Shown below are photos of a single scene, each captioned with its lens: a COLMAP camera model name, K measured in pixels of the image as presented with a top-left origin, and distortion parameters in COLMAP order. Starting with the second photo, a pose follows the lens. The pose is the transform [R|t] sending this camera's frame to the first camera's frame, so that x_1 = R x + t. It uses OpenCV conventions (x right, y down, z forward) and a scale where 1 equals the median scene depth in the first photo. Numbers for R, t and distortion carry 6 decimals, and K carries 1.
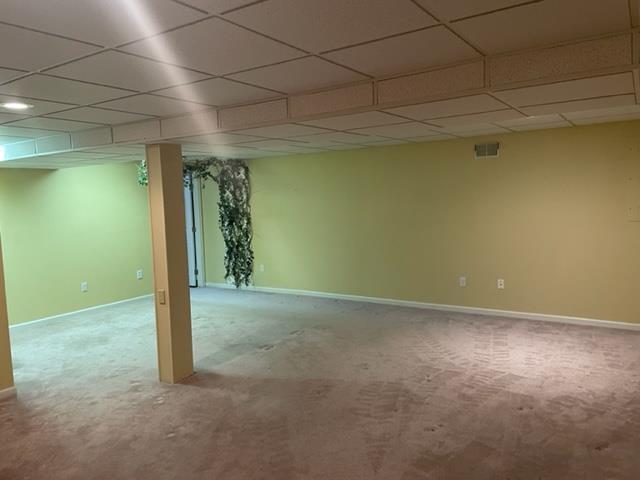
lens RADIAL K [[483.4, 0, 322.1], [0, 483.4, 237.3], [0, 0, 1]] dist [0.069262, -0.058876]
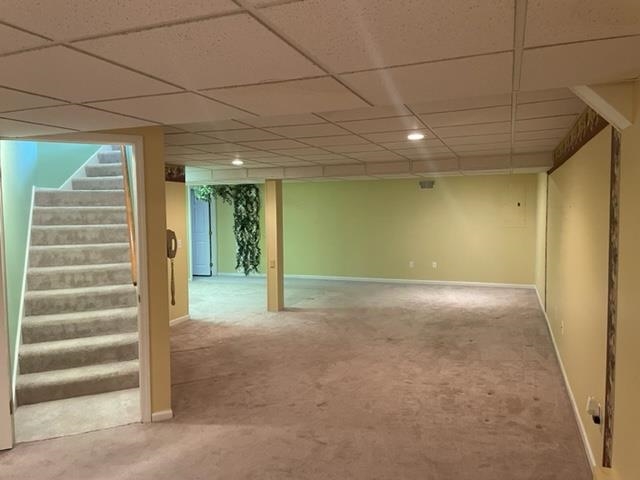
lens RADIAL K [[483.4, 0, 318.2], [0, 483.4, 241.6], [0, 0, 1]] dist [0.069262, -0.058876]
pose [[0.977161, 0.009728, 0.212279, -0.271667], [-0.004342, 0.999657, -0.025820, 0.043461], [-0.212457, 0.024309, 0.976868, -0.391183]]
